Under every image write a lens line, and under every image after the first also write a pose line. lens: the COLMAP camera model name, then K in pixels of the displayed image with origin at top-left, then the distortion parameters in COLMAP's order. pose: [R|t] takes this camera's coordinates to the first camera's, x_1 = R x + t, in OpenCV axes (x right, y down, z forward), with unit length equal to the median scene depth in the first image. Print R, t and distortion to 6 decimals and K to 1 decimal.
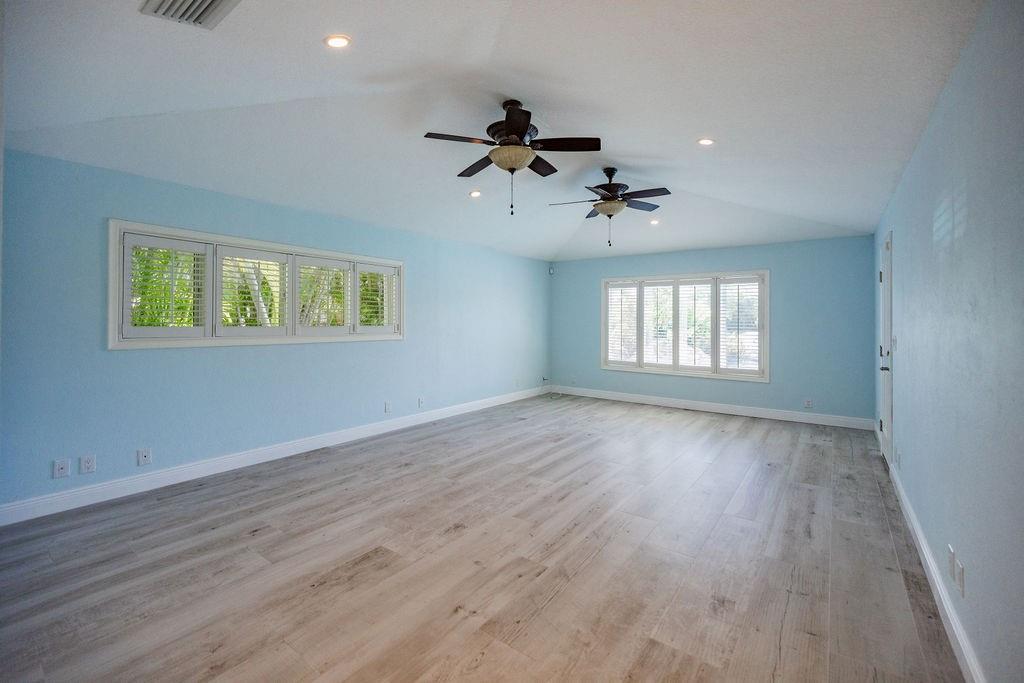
lens RADIAL K [[436.8, 0, 501.6], [0, 436.8, 318.6], [0, 0, 1]] dist [0.000921, 0.000112]
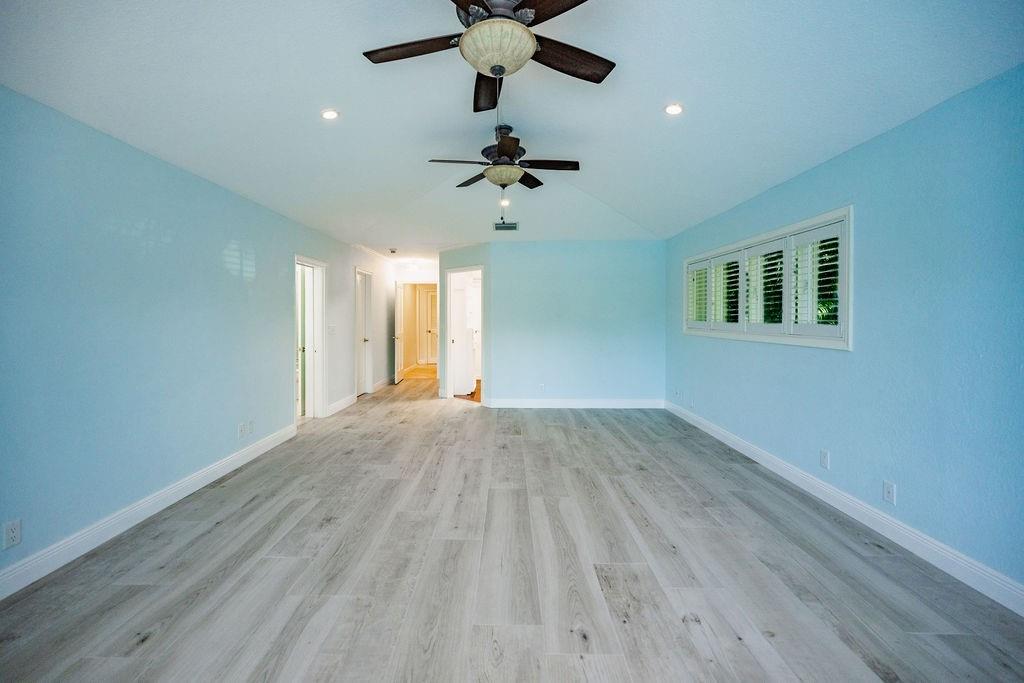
lens RADIAL K [[436.8, 0, 512.6], [0, 436.8, 334.0], [0, 0, 1]] dist [0.000921, 0.000112]
pose [[-0.788652, 0.017101, -0.614602, 0.660483], [-0.000339, 0.999601, 0.028250, 0.016065], [0.614840, 0.022488, -0.788331, 1.776183]]
